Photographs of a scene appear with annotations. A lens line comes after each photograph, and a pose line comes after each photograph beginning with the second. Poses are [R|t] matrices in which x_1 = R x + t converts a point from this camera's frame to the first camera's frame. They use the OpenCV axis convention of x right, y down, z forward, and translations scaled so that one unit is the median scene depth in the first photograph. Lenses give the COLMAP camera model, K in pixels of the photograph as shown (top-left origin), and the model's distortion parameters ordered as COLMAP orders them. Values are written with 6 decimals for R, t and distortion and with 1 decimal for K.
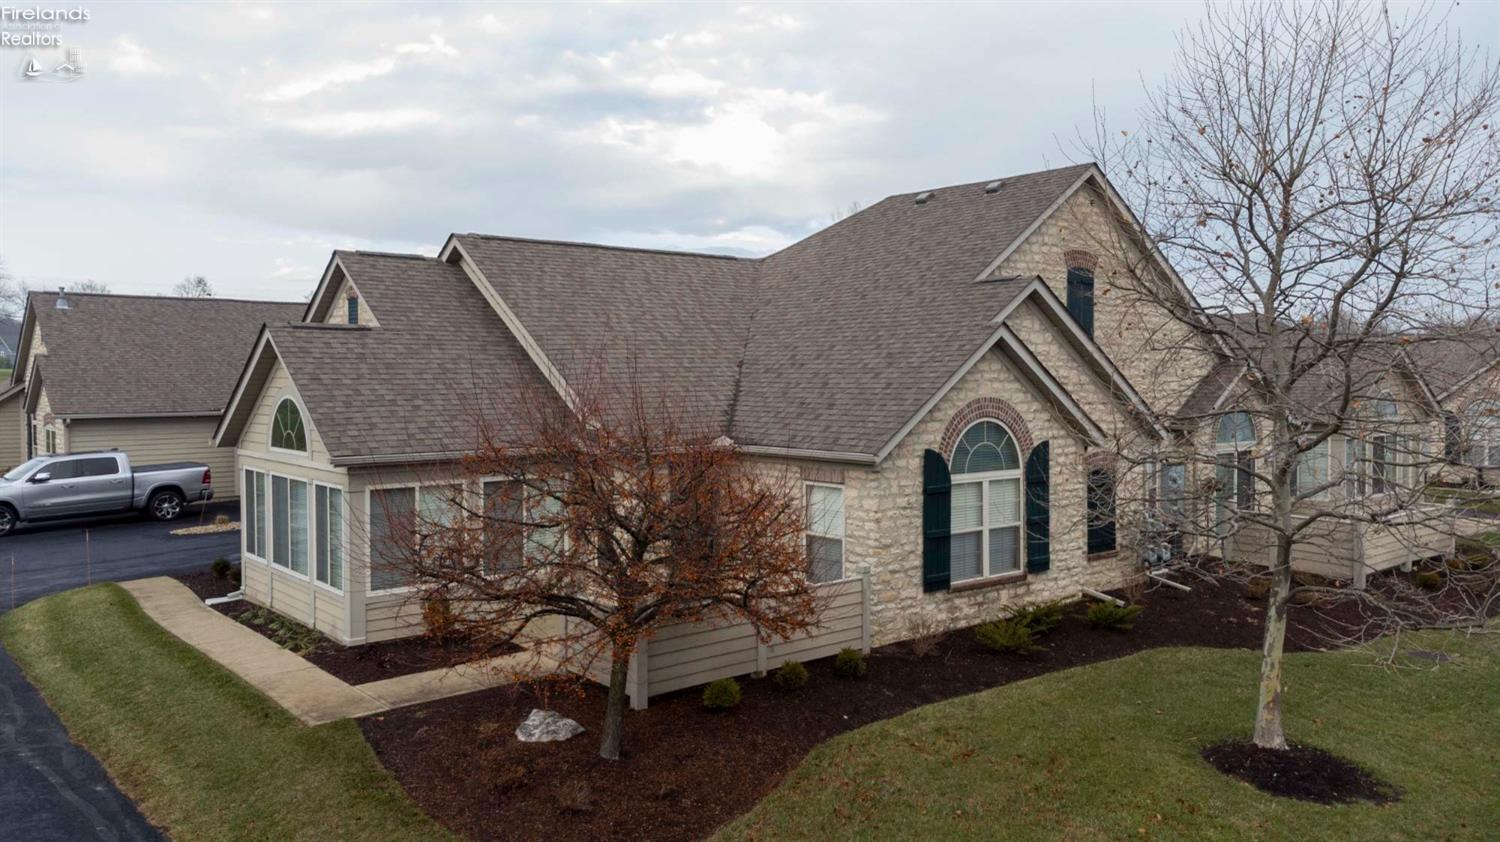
lens RADIAL K [[1113.5, 0, 756.5], [0, 1113.5, 417.6], [0, 0, 1]] dist [0.008483, 0.059599]
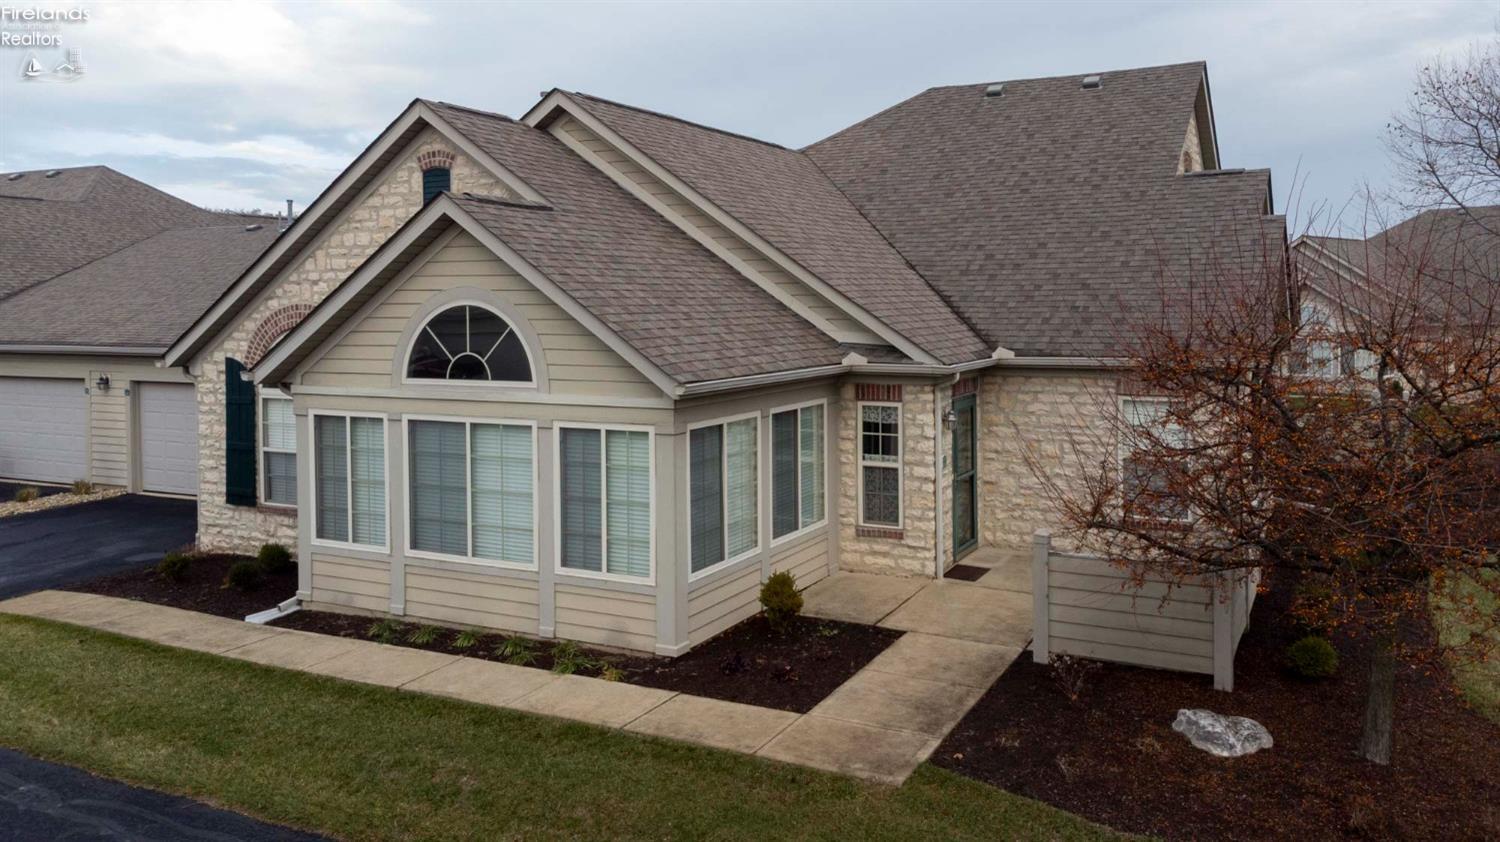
lens RADIAL K [[1105.1, 0, 792.9], [0, 1105.1, 392.3], [0, 0, 1]] dist [0.039925, 0.051092]
pose [[0.915796, -0.033276, 0.400264, -0.553441], [0.018061, 0.998966, 0.041725, 0.012993], [-0.401239, -0.030983, 0.915449, 0.338416]]
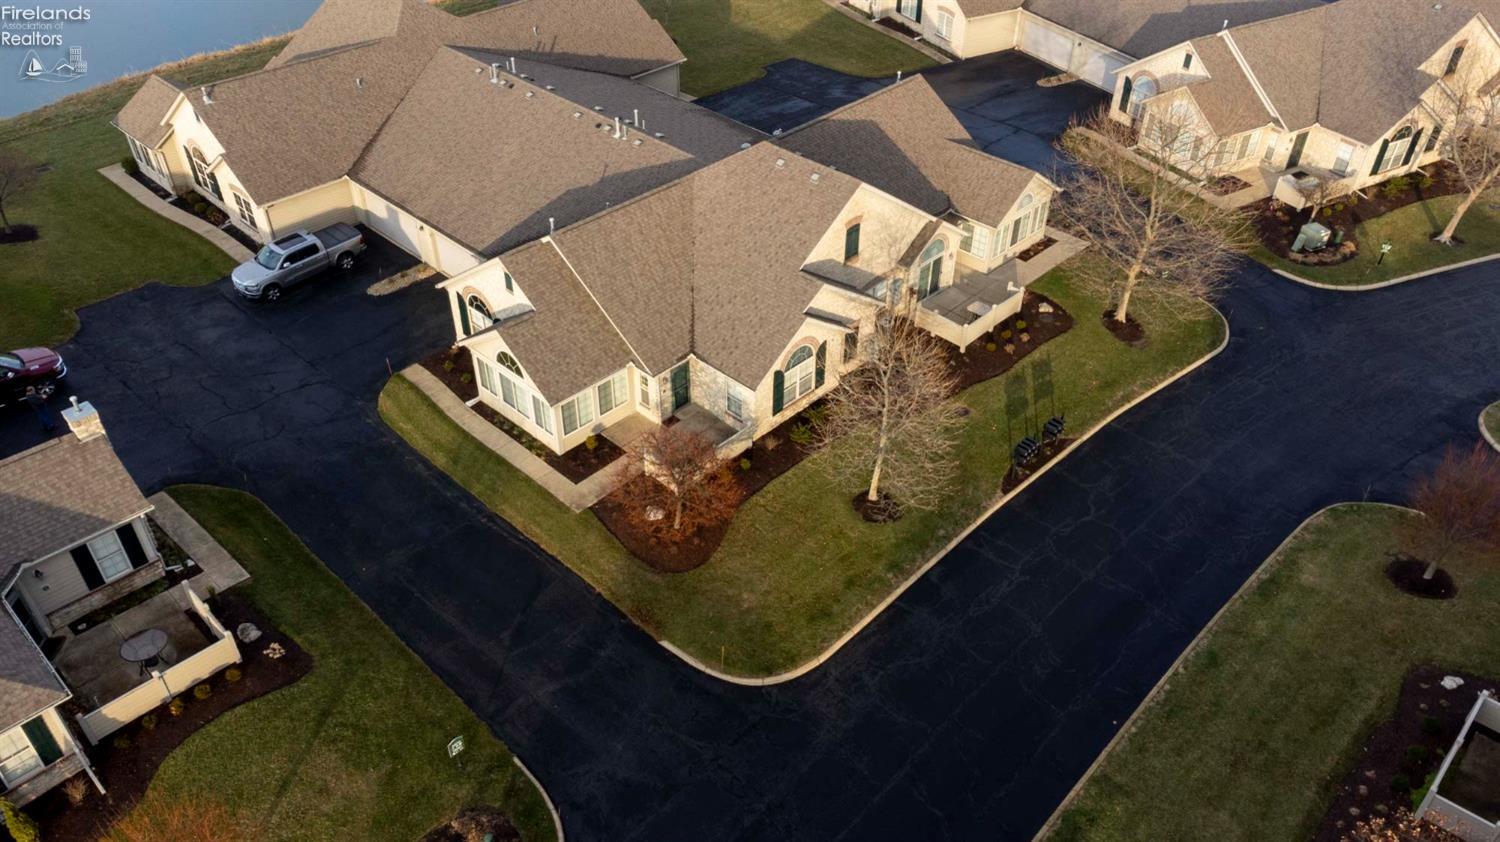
lens RADIAL K [[1084.2, 0, 750.0], [0, 1084.2, 421.0], [0, 0, 1]] dist [0.033515, 0.004029]
pose [[0.994459, -0.058648, 0.087243, -0.128657], [-0.004042, 0.807965, 0.589217, -1.368223], [-0.105046, -0.586304, 0.803251, -1.071325]]
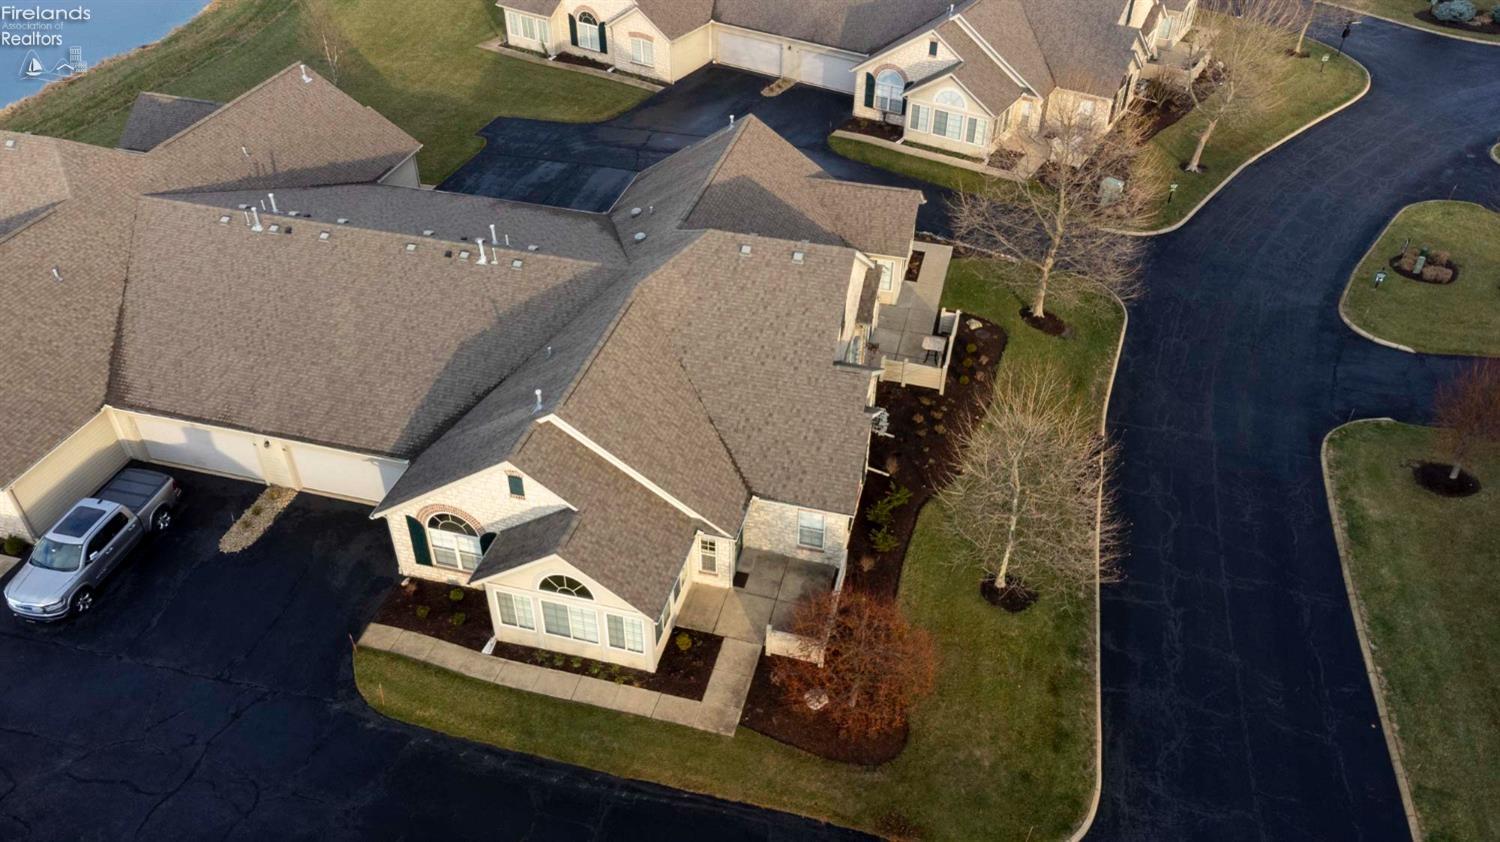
lens RADIAL K [[1087.5, 0, 737.3], [0, 1087.5, 417.3], [0, 0, 1]] dist [0.041123, 0.003122]
pose [[0.820220, -0.348838, 0.453377, -0.985137], [0.017023, 0.807084, 0.590191, -1.385429], [-0.571794, -0.476369, 0.667925, -0.248643]]
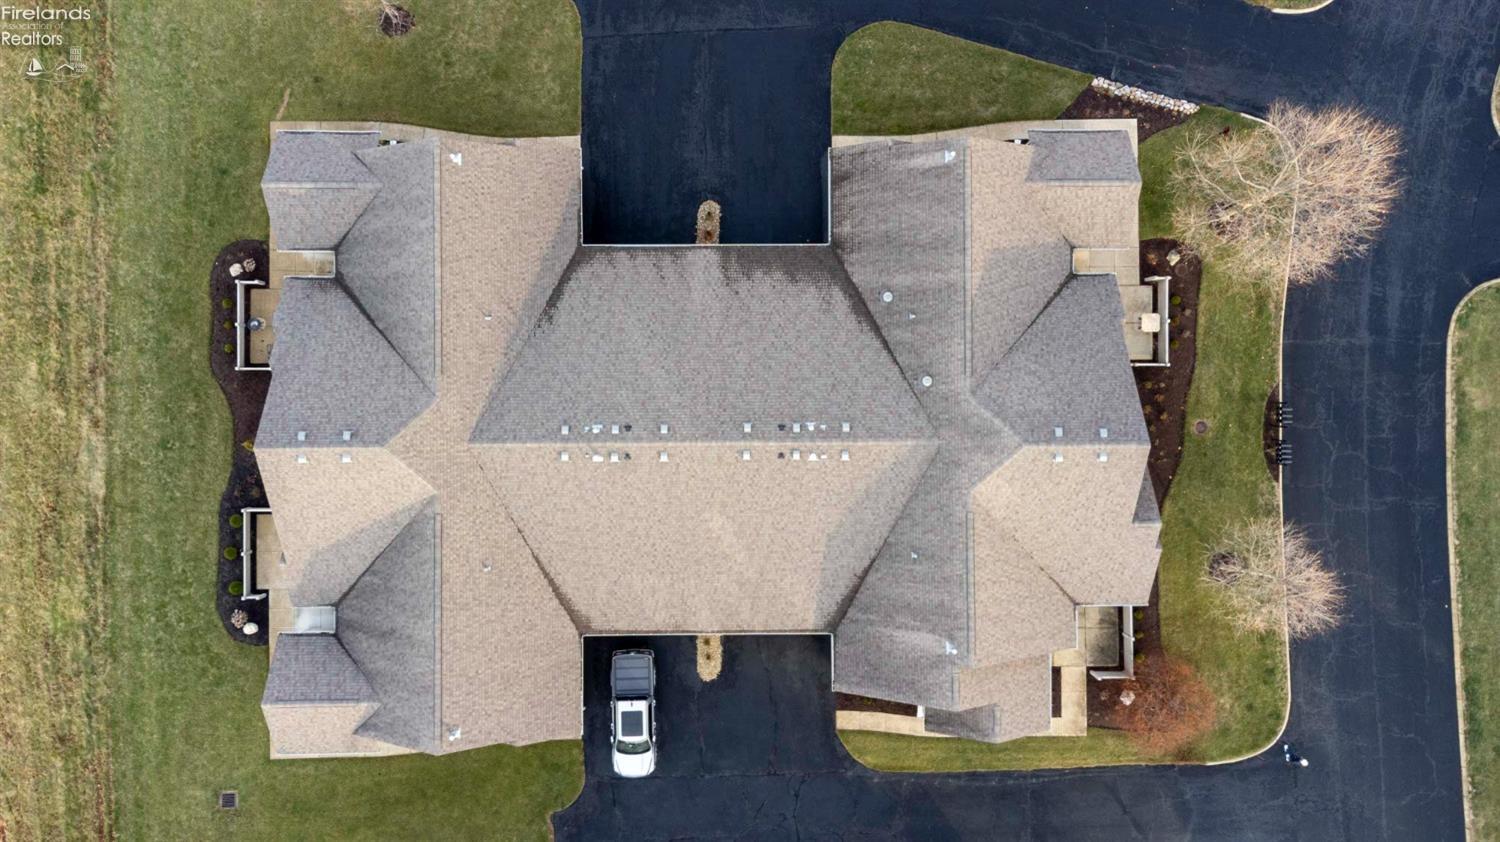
lens RADIAL K [[1063.4, 0, 745.2], [0, 1063.4, 383.8], [0, 0, 1]] dist [0.056106, -0.000070]
pose [[0.637027, -0.770668, 0.016344, -0.200190], [0.023430, 0.040552, 0.998903, -3.129231], [-0.770485, -0.635945, 0.043890, 2.118769]]
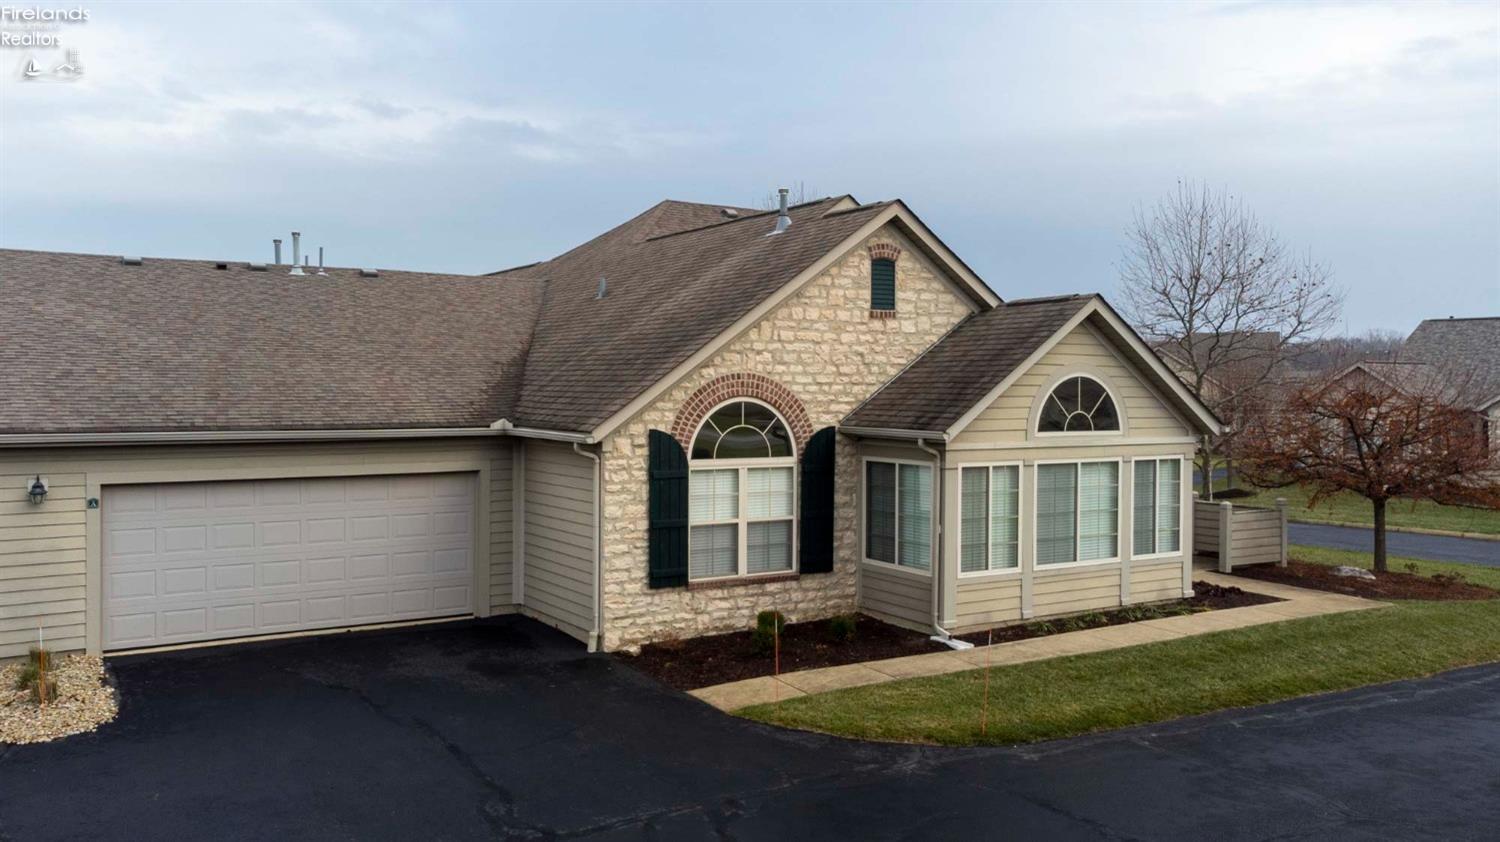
lens RADIAL K [[1110.0, 0, 748.3], [0, 1110.0, 479.1], [0, 0, 1]] dist [0.033849, 0.000401]
pose [[0.168851, -0.070953, 0.983084, -1.494226], [0.035028, 0.997207, 0.065956, -0.002126], [-0.985019, 0.023299, 0.170864, 1.214767]]
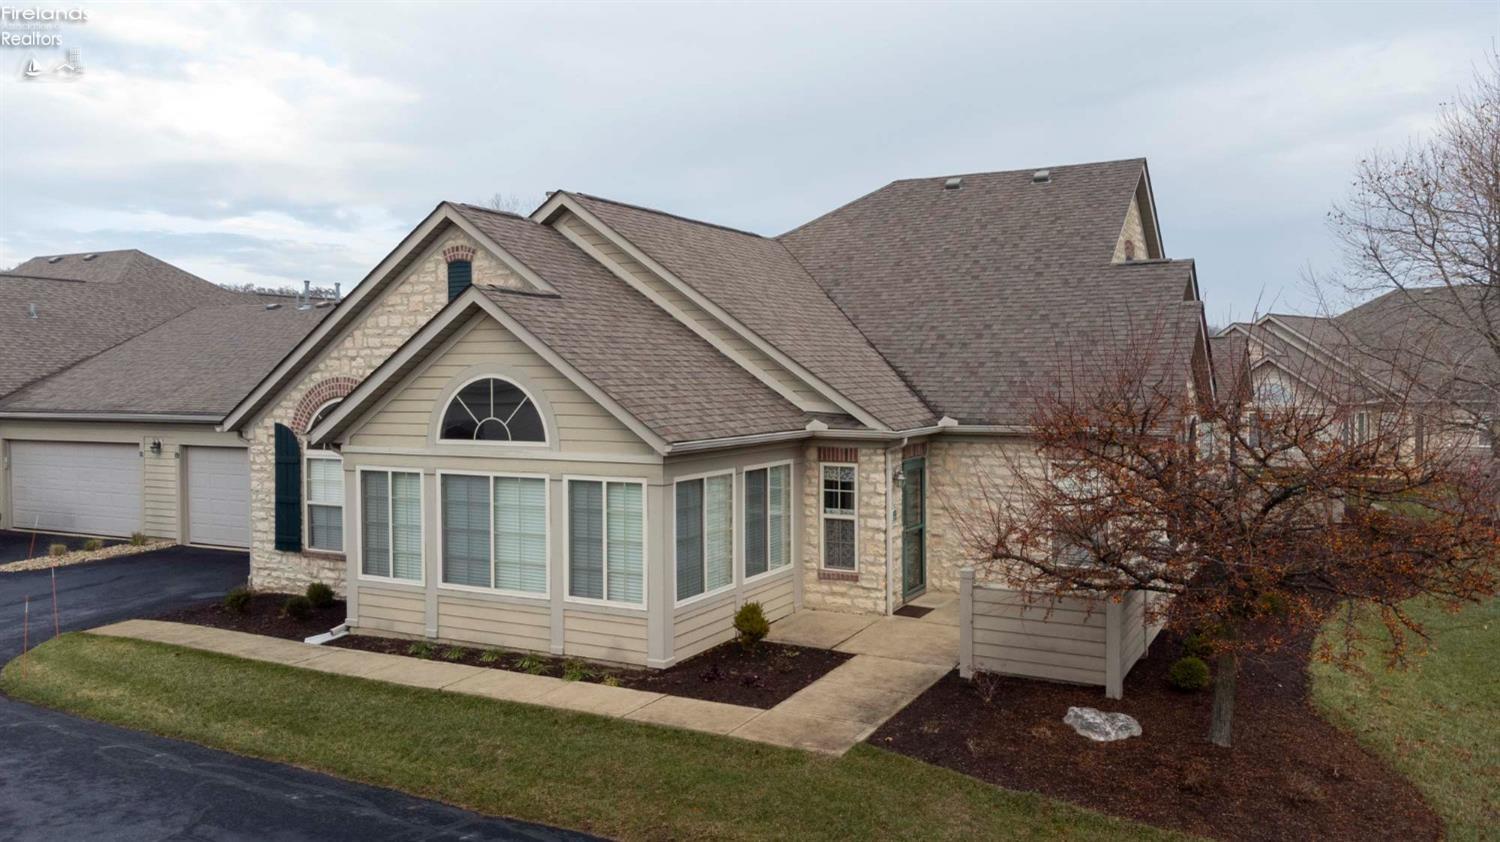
lens RADIAL K [[1110.0, 0, 748.3], [0, 1110.0, 479.1], [0, 0, 1]] dist [0.033849, 0.000401]
pose [[0.925196, -0.032437, 0.378100, -0.601380], [0.013692, 0.998545, 0.052161, 0.018700], [-0.379241, -0.043082, 0.924294, 0.205328]]
